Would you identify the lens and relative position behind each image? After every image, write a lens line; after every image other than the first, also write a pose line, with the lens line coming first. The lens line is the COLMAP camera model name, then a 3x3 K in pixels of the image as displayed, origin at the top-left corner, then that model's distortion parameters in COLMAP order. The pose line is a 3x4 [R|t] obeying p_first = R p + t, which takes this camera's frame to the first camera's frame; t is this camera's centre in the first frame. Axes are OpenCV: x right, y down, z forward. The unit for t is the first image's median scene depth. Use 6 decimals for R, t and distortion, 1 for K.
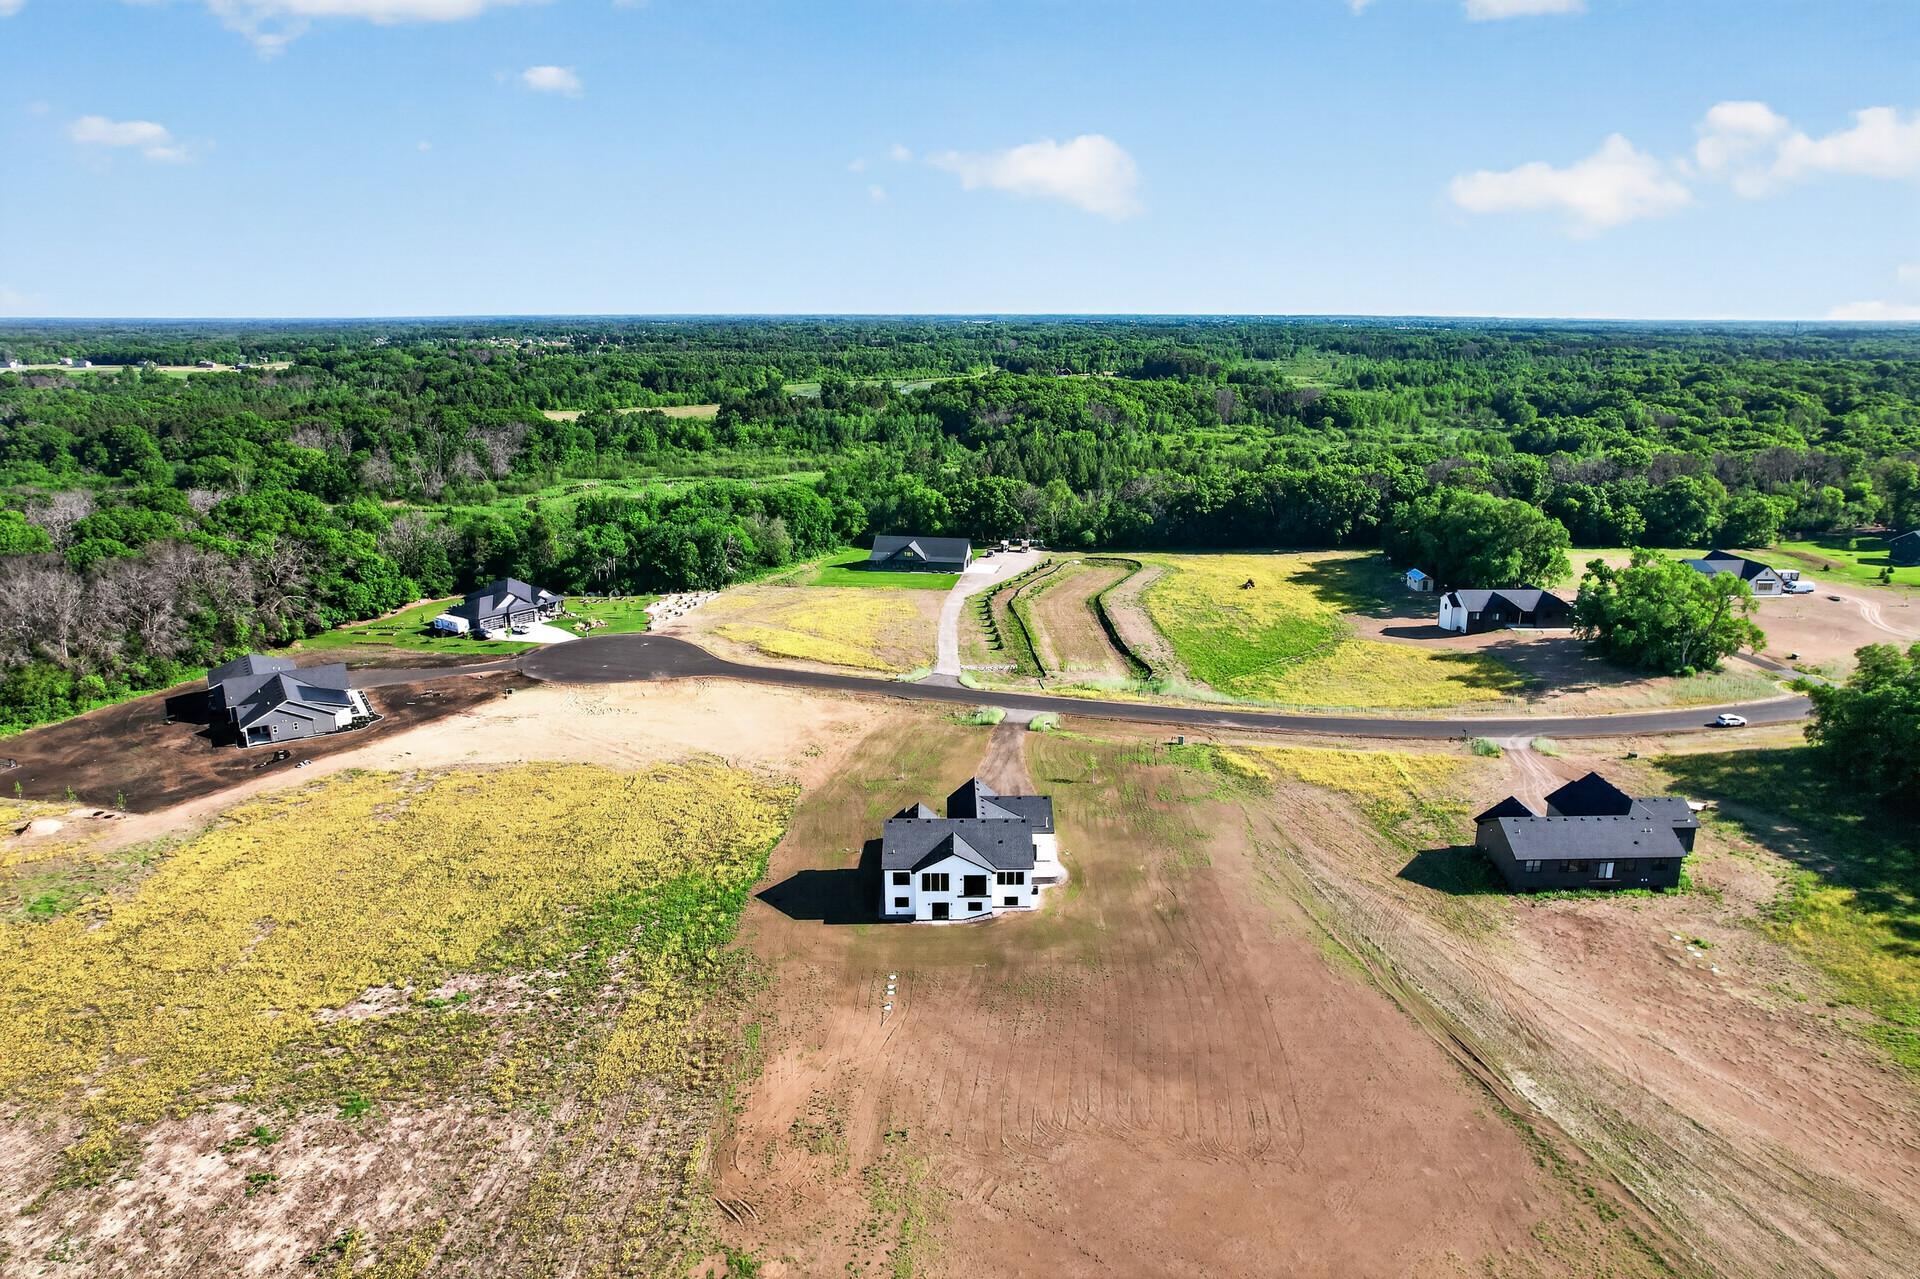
lens RADIAL K [[1244.4, 0, 980.0], [0, 1244.4, 578.9], [0, 0, 1]] dist [-0.076431, 0.064541]
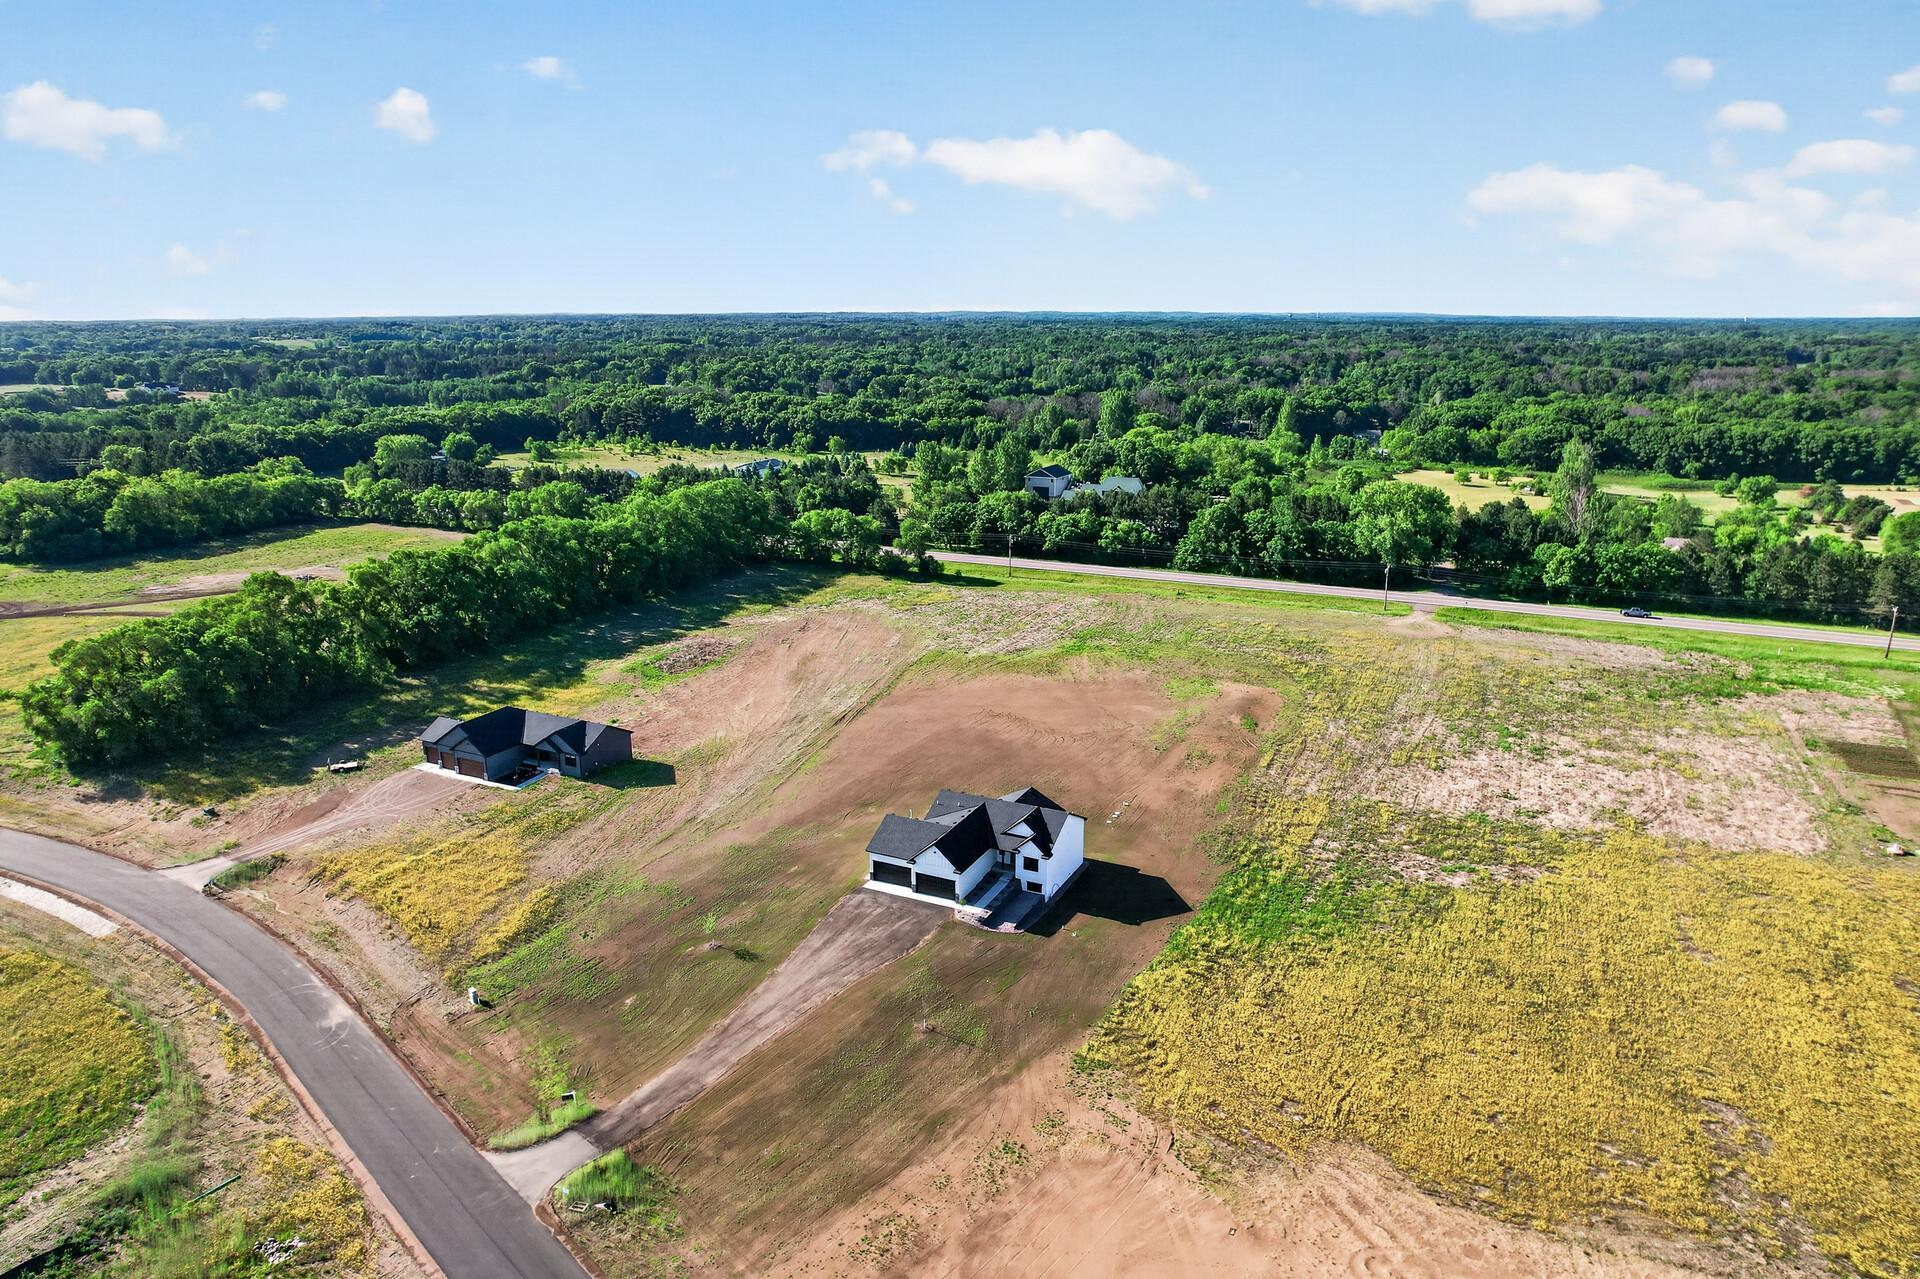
lens RADIAL K [[1247.3, 0, 963.9], [0, 1247.3, 609.1], [0, 0, 1]] dist [-0.072320, 0.064582]
pose [[-0.887557, -0.109966, 0.447382, -0.236520], [0.097033, 0.904690, 0.414875, -0.210645], [-0.450364, 0.411636, -0.792293, 0.957618]]
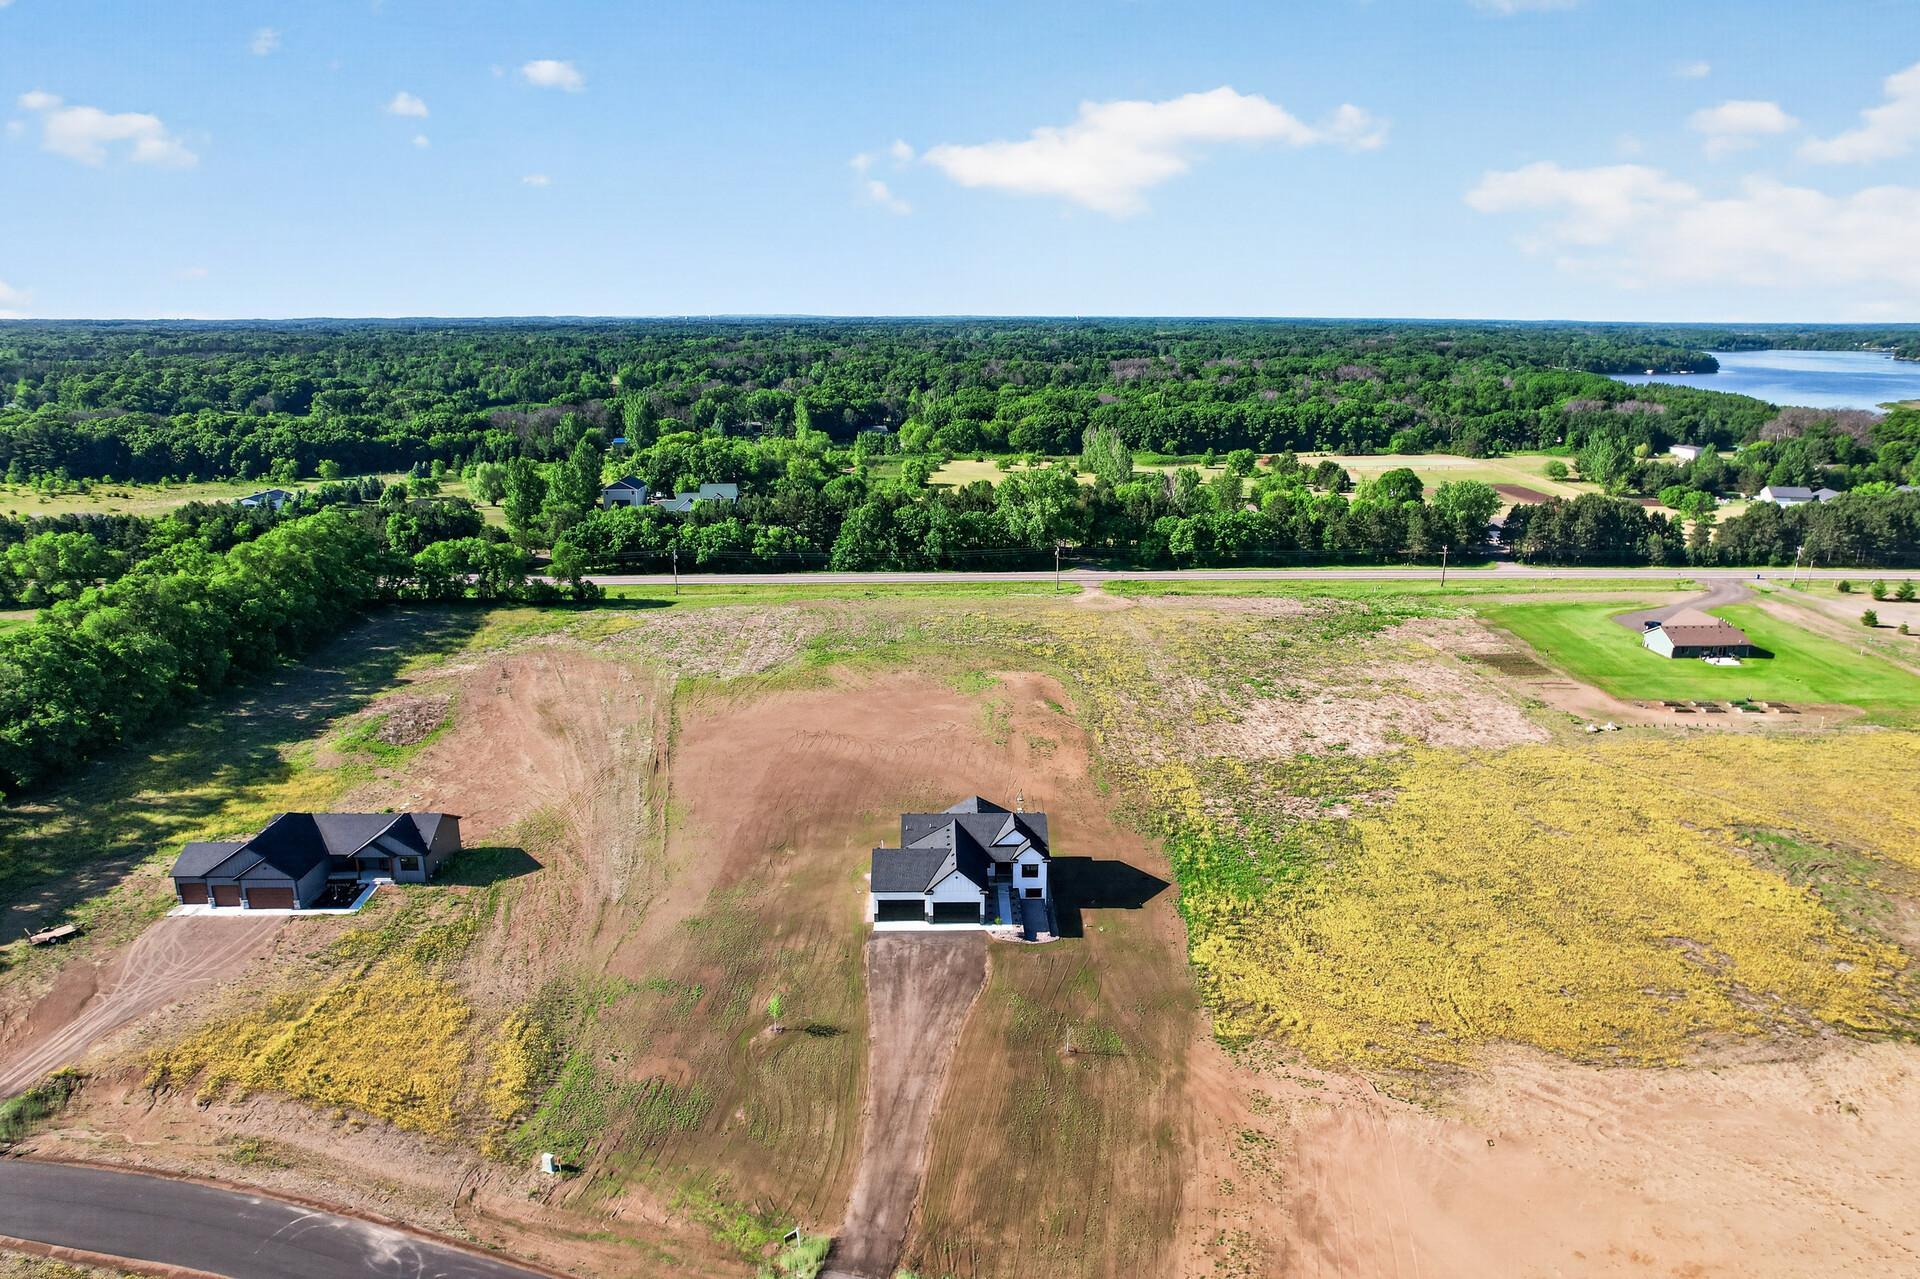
lens RADIAL K [[1247.3, 0, 963.9], [0, 1247.3, 609.1], [0, 0, 1]] dist [-0.072320, 0.064582]
pose [[-0.999984, -0.004419, 0.003454, -0.006581], [-0.002478, 0.900591, 0.434660, -0.215738], [-0.005031, 0.434645, -0.900588, 0.993057]]
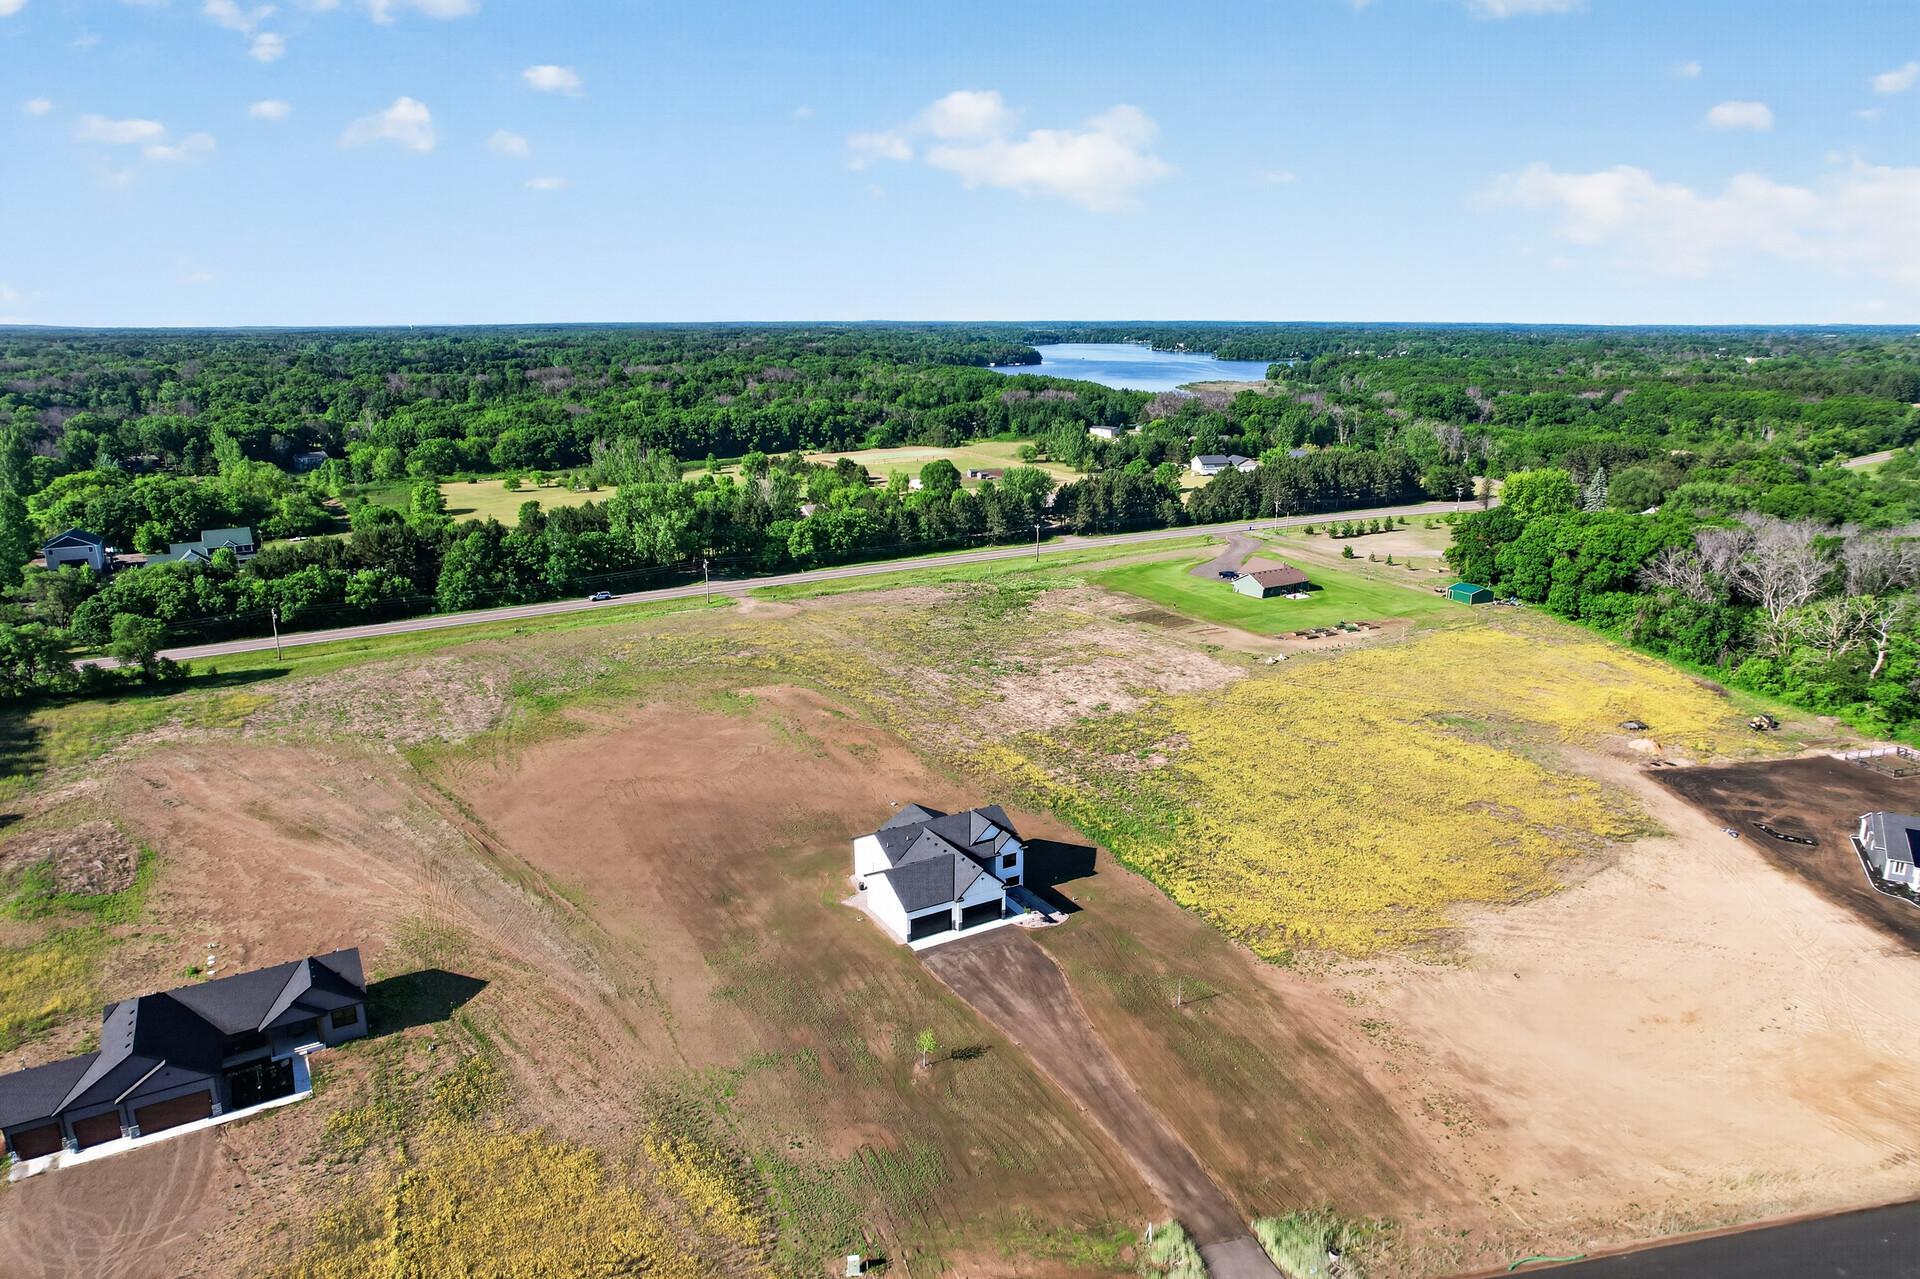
lens RADIAL K [[1238.5, 0, 964.4], [0, 1238.5, 591.4], [0, 0, 1]] dist [-0.069469, 0.059226]
pose [[-0.873180, 0.105187, -0.475913, 0.231827], [-0.103997, 0.913739, 0.392766, -0.206227], [0.476174, 0.392449, -0.786919, 0.937434]]
